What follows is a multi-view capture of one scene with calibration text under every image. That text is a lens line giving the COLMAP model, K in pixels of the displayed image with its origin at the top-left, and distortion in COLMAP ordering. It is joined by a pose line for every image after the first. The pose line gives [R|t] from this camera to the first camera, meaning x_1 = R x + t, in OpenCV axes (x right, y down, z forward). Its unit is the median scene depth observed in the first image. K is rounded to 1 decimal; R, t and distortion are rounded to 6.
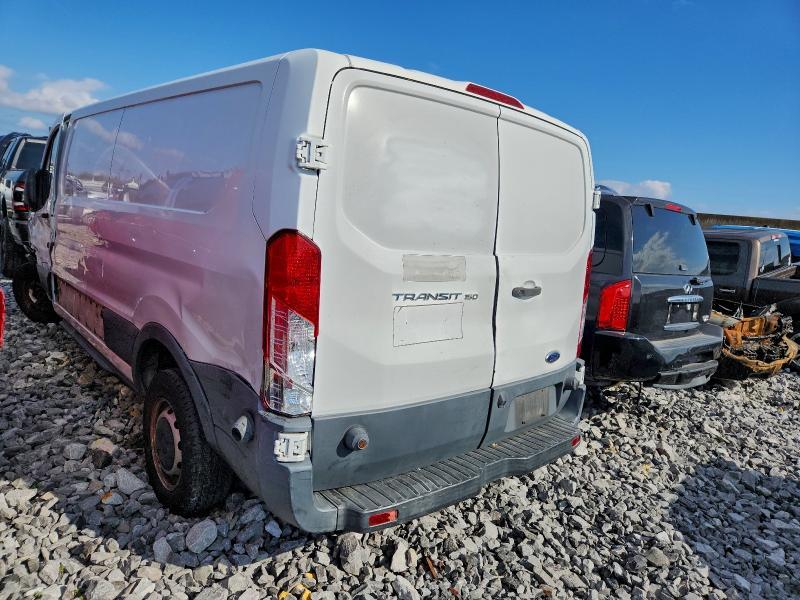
lens RADIAL K [[614.1, 0, 400.0], [0, 614.1, 300.0], [0, 0, 1]] dist [0.048089, -0.006450]
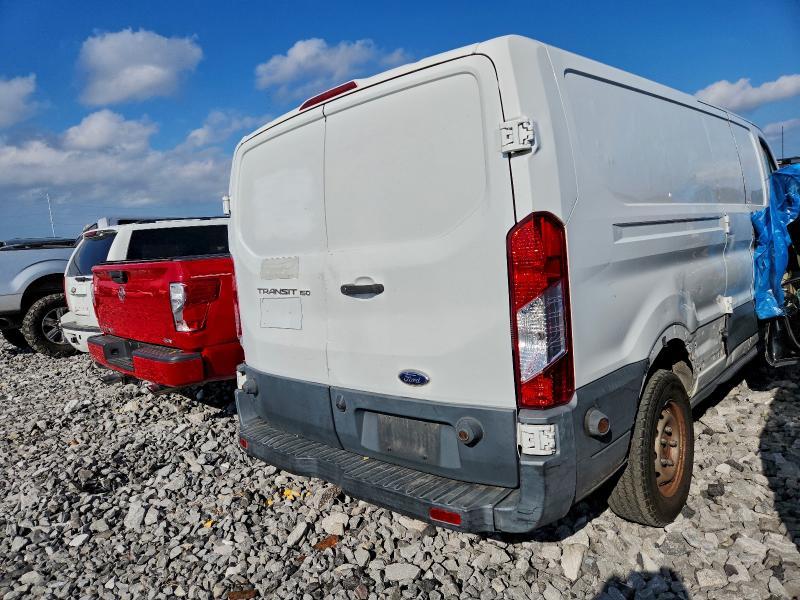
lens RADIAL K [[614.1, 0, 400.0], [0, 614.1, 300.0], [0, 0, 1]] dist [0.048089, -0.006450]
pose [[-0.077331, 0.000398, -0.997005, 1.190147], [-0.048440, 0.998817, 0.004156, -0.004918], [0.995828, 0.048616, -0.077220, 1.249386]]
